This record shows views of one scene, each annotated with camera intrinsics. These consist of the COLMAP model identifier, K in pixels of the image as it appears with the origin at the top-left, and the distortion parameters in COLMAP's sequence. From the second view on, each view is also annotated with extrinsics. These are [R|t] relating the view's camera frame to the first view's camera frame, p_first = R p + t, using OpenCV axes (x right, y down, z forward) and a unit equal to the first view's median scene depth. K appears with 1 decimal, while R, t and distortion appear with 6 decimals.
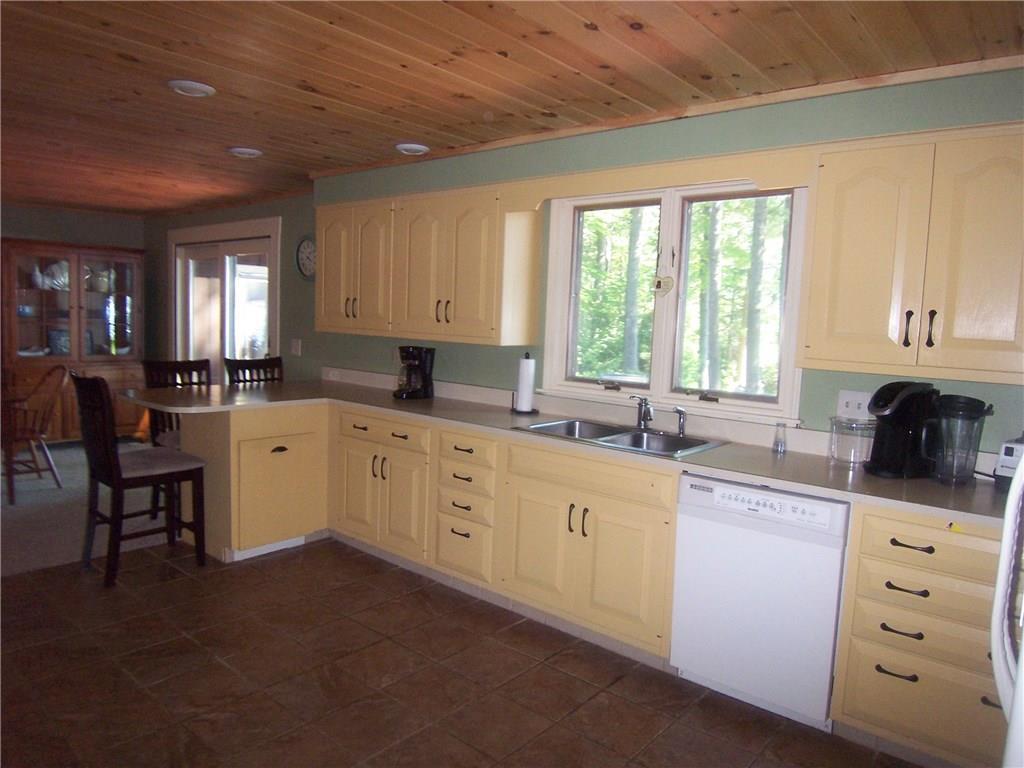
lens RADIAL K [[690.1, 0, 506.9], [0, 690.1, 384.8], [0, 0, 1]] dist [-0.023034, -0.001344]
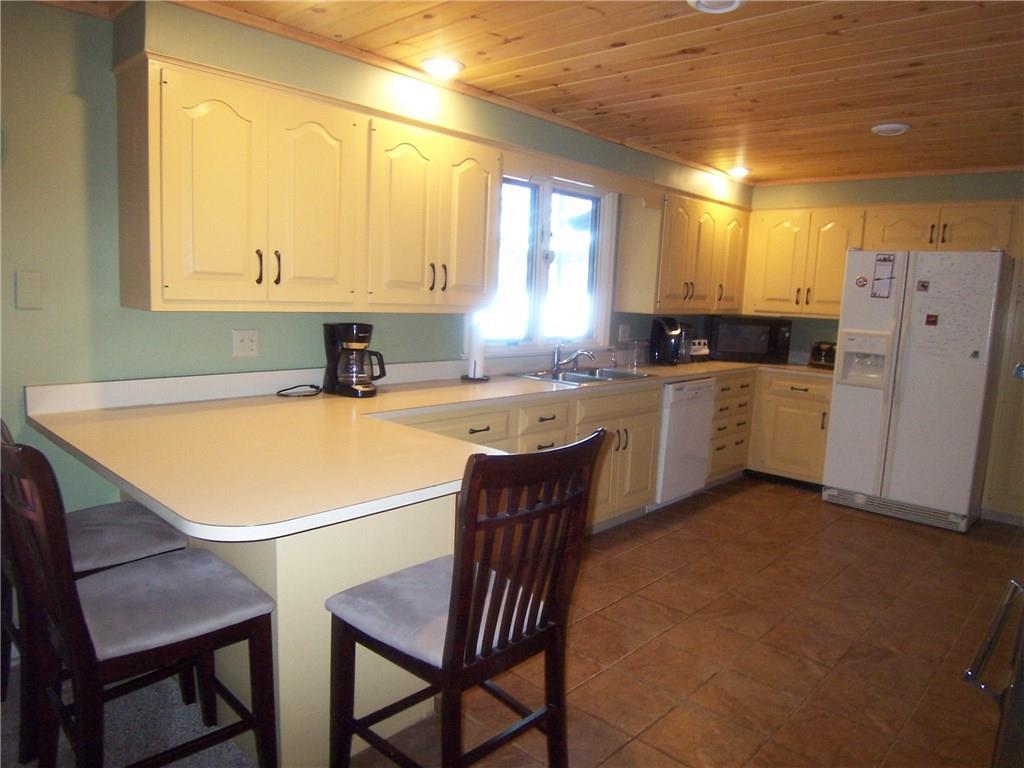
lens RADIAL K [[690.1, 0, 506.8], [0, 690.1, 385.2], [0, 0, 1]] dist [-0.023034, -0.001344]
pose [[0.044601, -0.168731, 0.984652, -1.515232], [0.056818, 0.984466, 0.166126, -0.180855], [-0.997388, 0.048537, 0.053495, 1.434005]]
